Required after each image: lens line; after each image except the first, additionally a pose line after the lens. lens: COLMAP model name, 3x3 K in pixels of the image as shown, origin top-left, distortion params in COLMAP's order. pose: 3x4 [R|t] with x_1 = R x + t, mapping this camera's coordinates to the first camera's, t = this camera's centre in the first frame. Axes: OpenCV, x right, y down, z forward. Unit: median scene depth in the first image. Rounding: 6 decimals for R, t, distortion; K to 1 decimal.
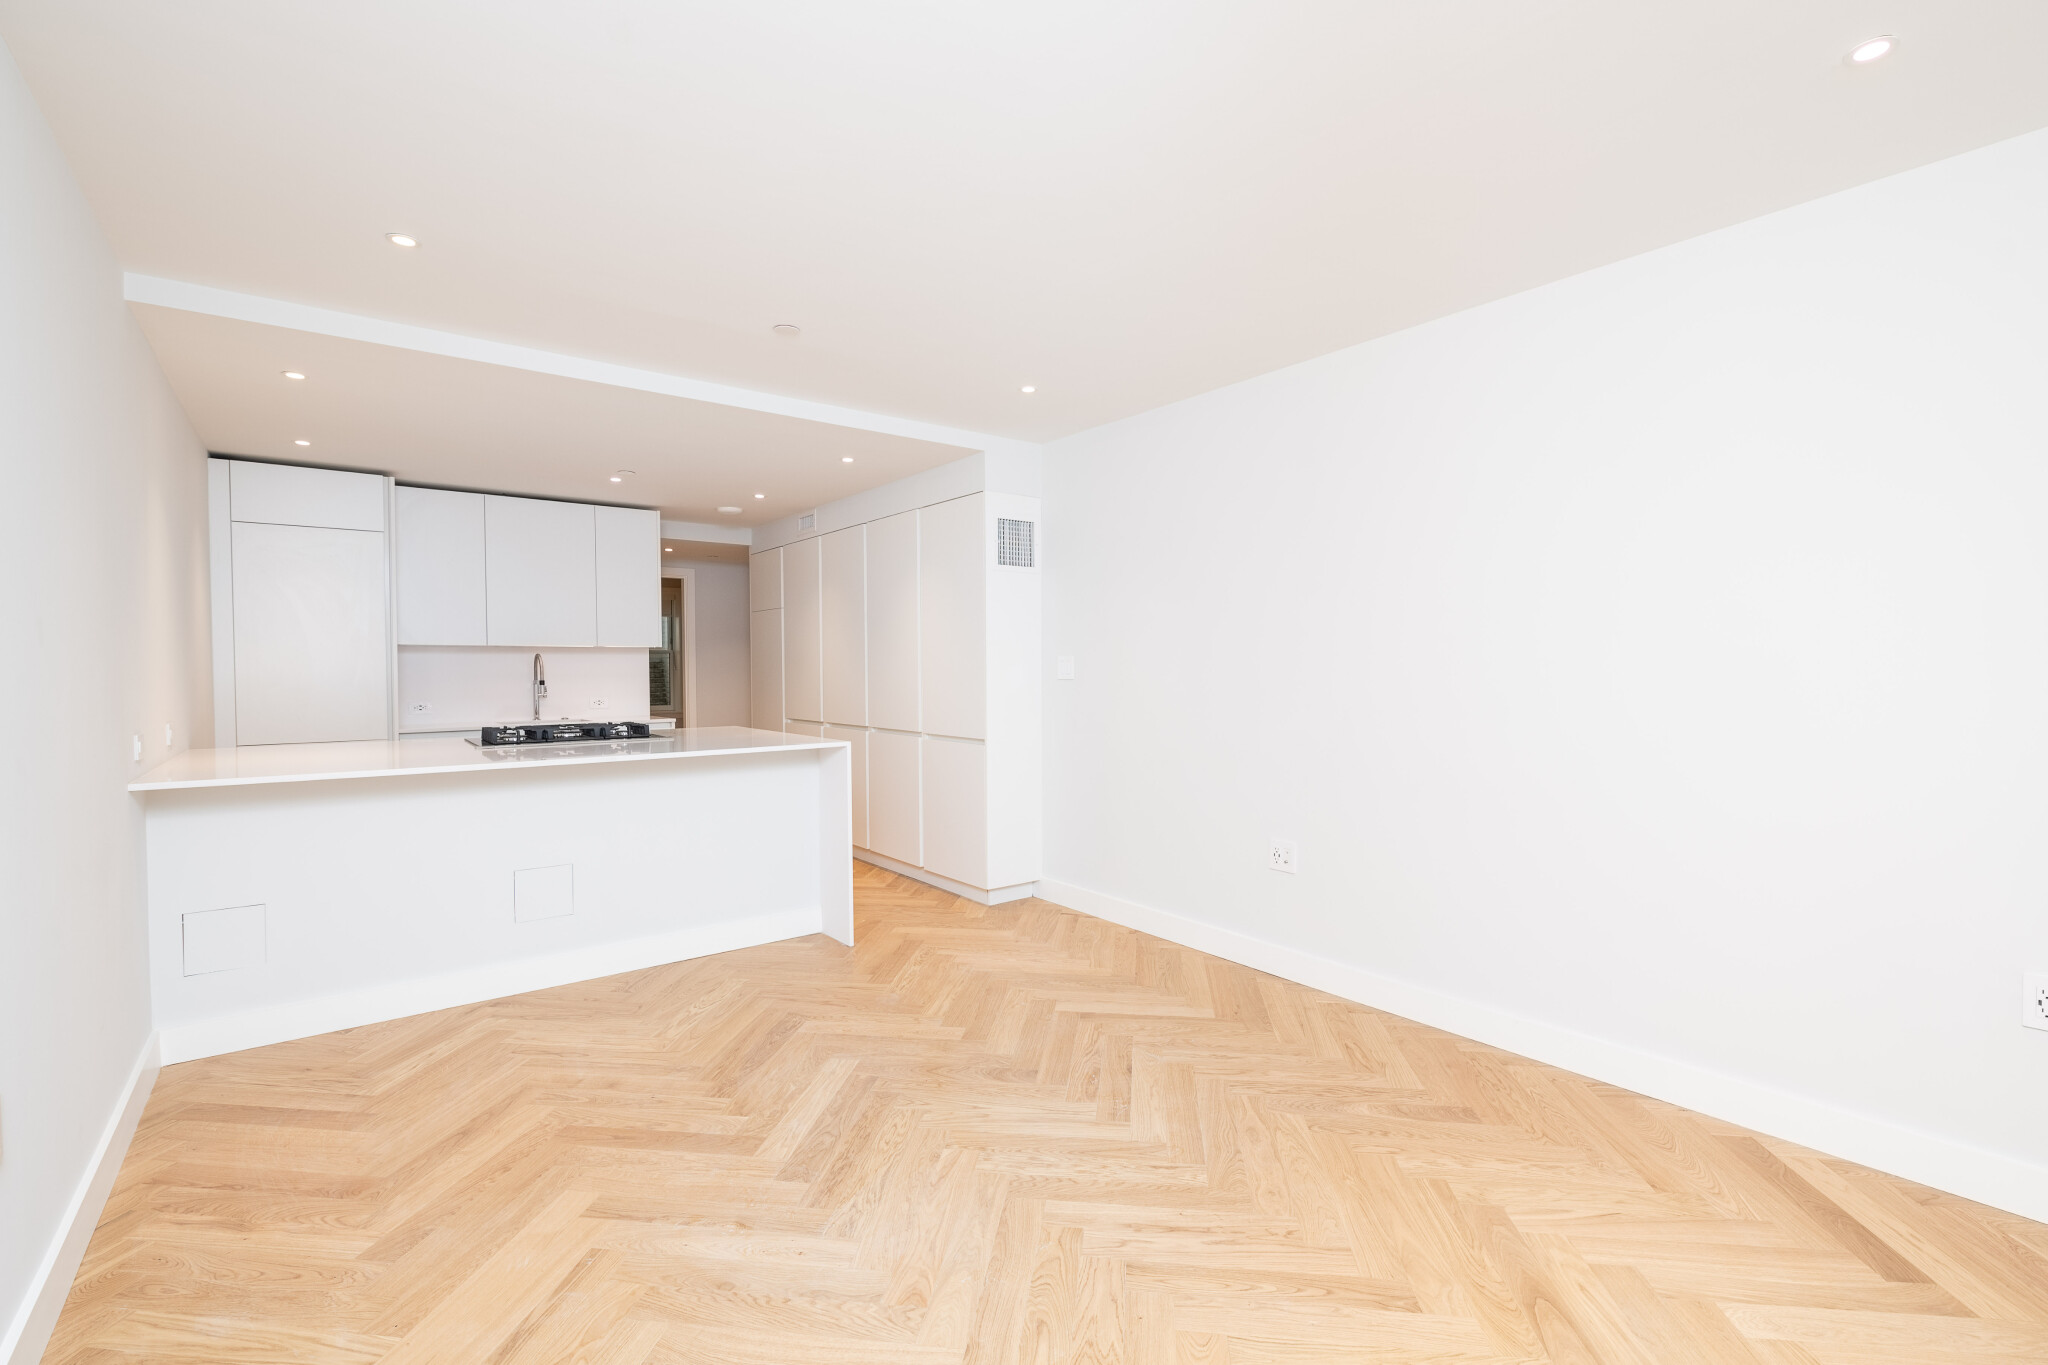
lens RADIAL K [[902.6, 0, 1024.0], [0, 902.6, 682.5], [0, 0, 1]] dist [-0.000464, -0.000089]
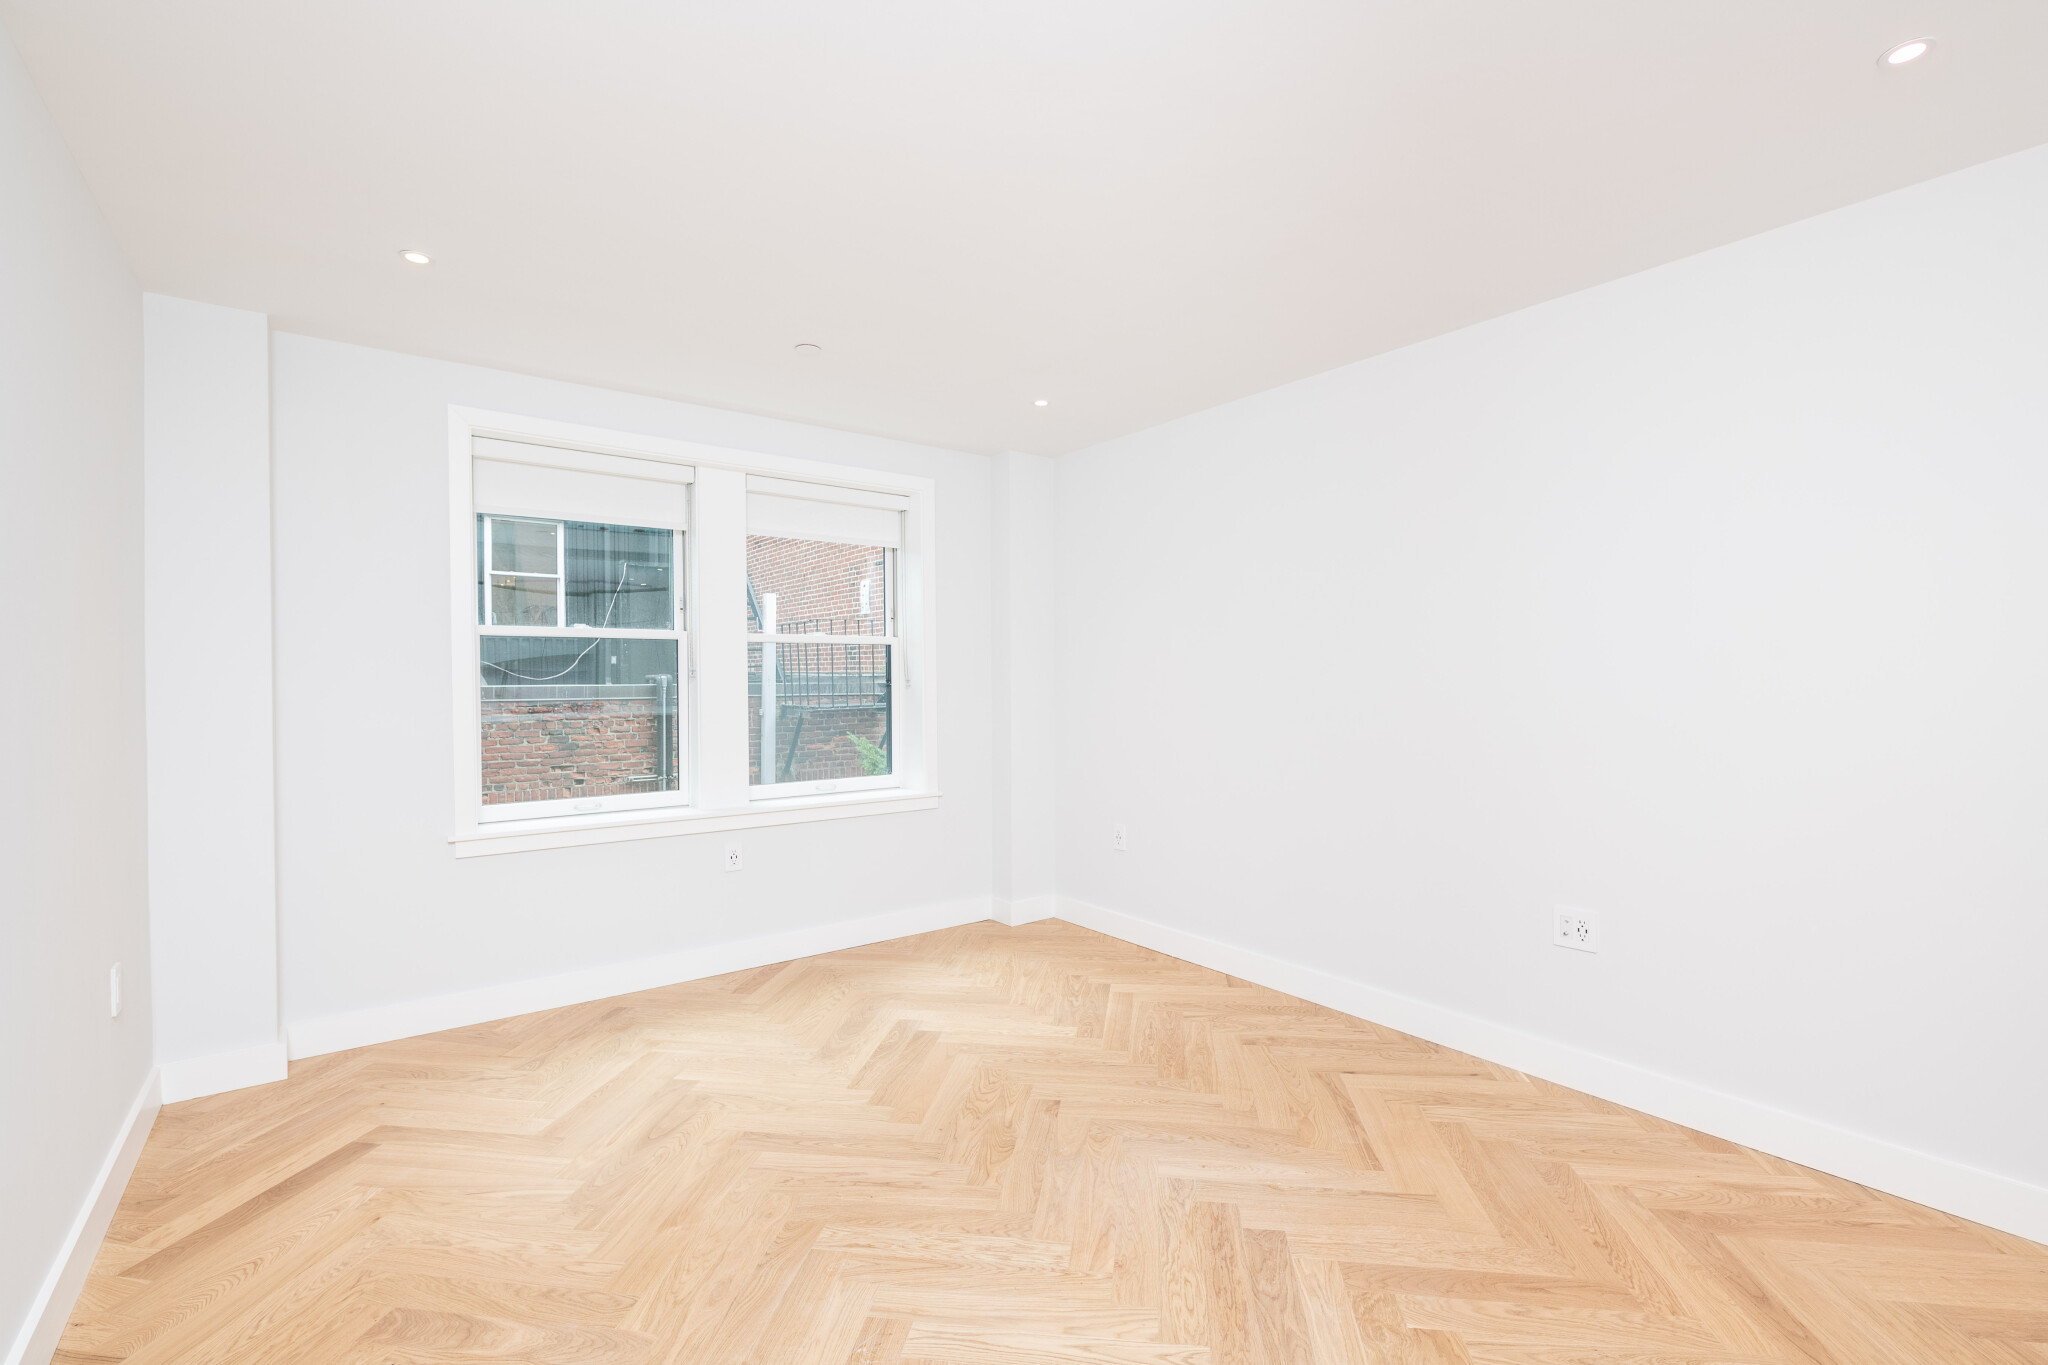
lens RADIAL K [[902.6, 0, 1024.0], [0, 902.6, 682.5], [0, 0, 1]] dist [-0.000464, -0.000089]
pose [[-0.999863, 0.010435, 0.012818, -0.026050], [0.010700, 0.999726, 0.020818, -0.039364], [-0.012597, 0.020952, -0.999701, 1.976085]]
